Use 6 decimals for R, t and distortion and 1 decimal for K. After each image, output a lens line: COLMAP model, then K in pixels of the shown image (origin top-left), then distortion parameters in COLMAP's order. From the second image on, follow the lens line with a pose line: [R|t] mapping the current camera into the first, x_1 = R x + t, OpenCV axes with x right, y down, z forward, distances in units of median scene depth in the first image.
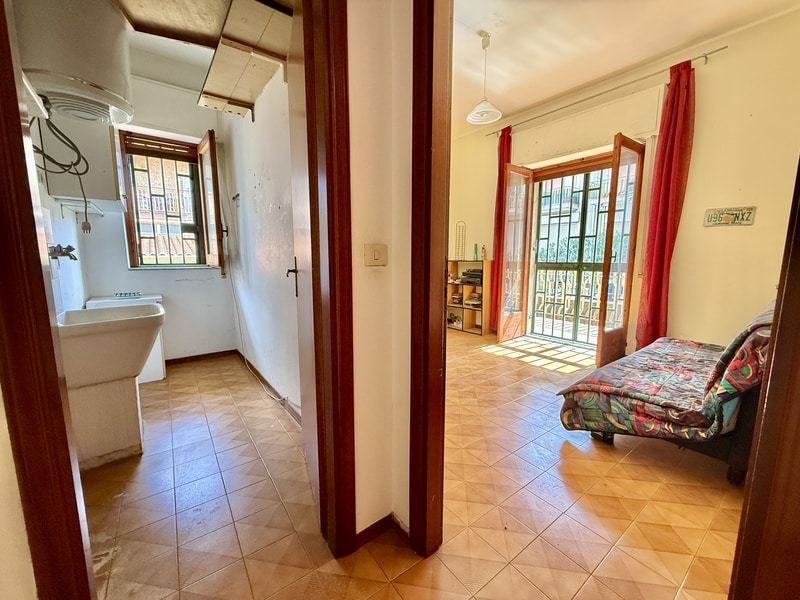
lens RADIAL K [[319.2, 0, 397.9], [0, 319.2, 299.9], [0, 0, 1]] dist [0.001351, -0.002190]
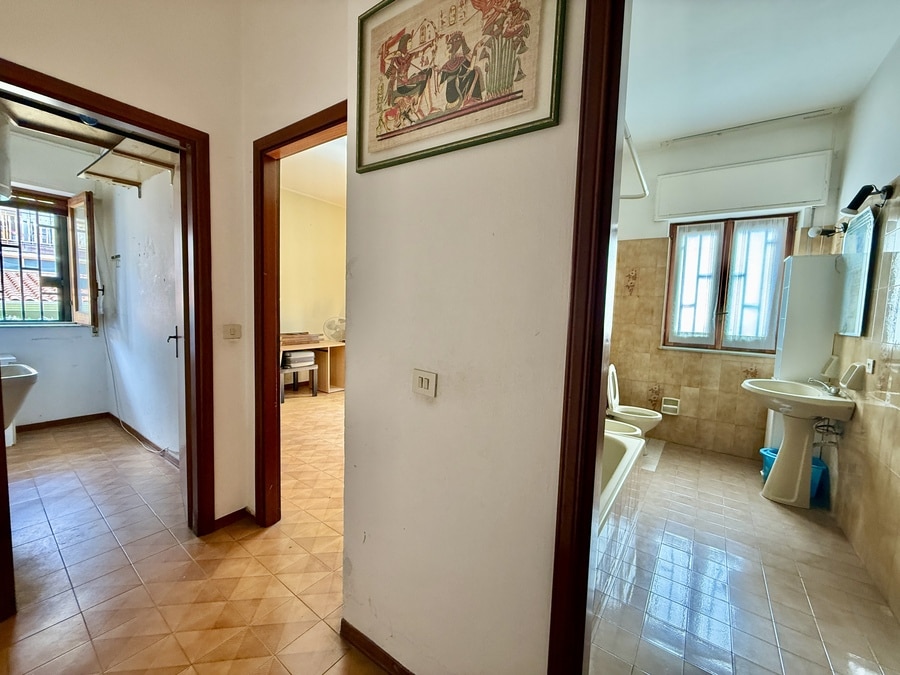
lens RADIAL K [[359.1, 0, 447.6], [0, 359.1, 337.4], [0, 0, 1]] dist [0.001351, -0.002190]
pose [[0.954888, 0.009248, 0.296822, 0.163283], [0.006100, 0.998693, -0.050740, -0.005912], [-0.296903, 0.050262, 0.953584, -0.388858]]
